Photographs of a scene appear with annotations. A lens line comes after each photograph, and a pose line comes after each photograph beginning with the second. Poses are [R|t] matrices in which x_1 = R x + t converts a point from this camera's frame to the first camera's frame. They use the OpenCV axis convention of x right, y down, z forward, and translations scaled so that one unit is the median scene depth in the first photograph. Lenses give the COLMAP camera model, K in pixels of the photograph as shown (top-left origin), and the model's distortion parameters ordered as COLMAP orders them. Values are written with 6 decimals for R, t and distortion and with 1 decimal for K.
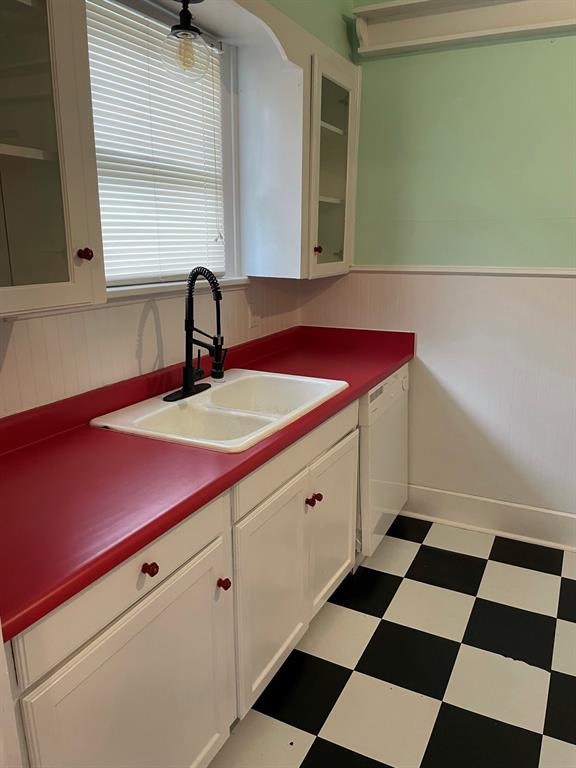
lens RADIAL K [[578.3, 0, 288.9], [0, 578.3, 400.6], [0, 0, 1]] dist [0.099084, -0.132456]
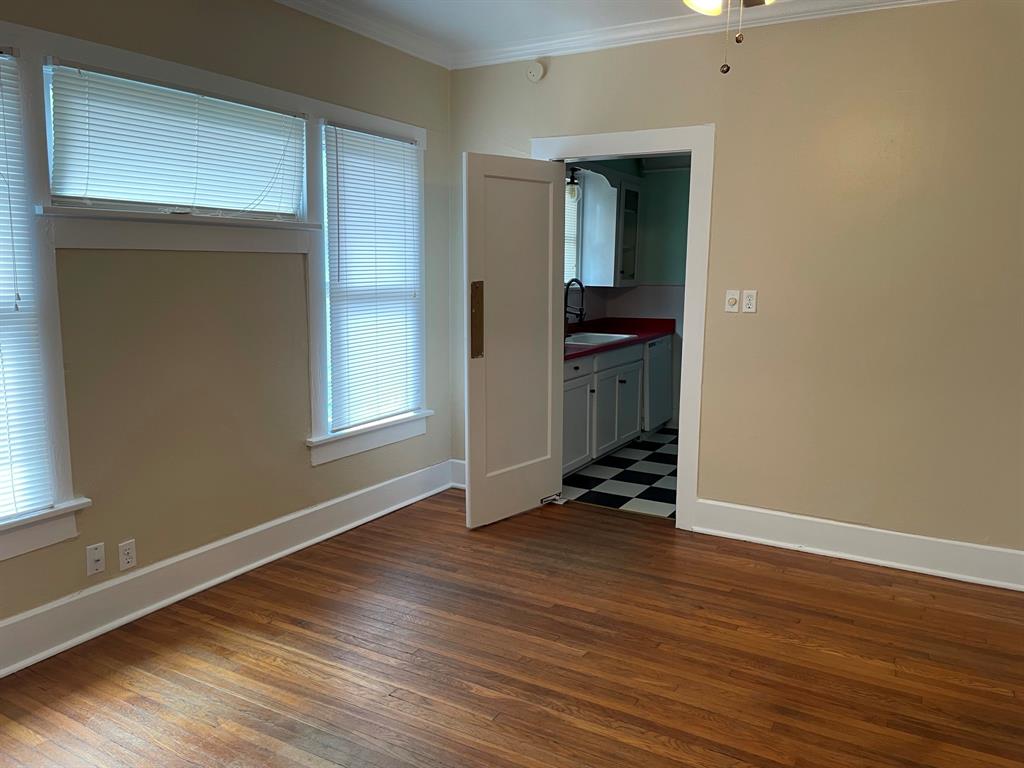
lens RADIAL K [[771.0, 0, 513.6], [0, 771.0, 375.5], [0, 0, 1]] dist [0.099084, -0.132456]
pose [[0.998157, 0.018184, -0.057892, -0.156921], [-0.024597, 0.993396, -0.112067, 0.382225], [0.055472, 0.113284, 0.992013, -1.546014]]
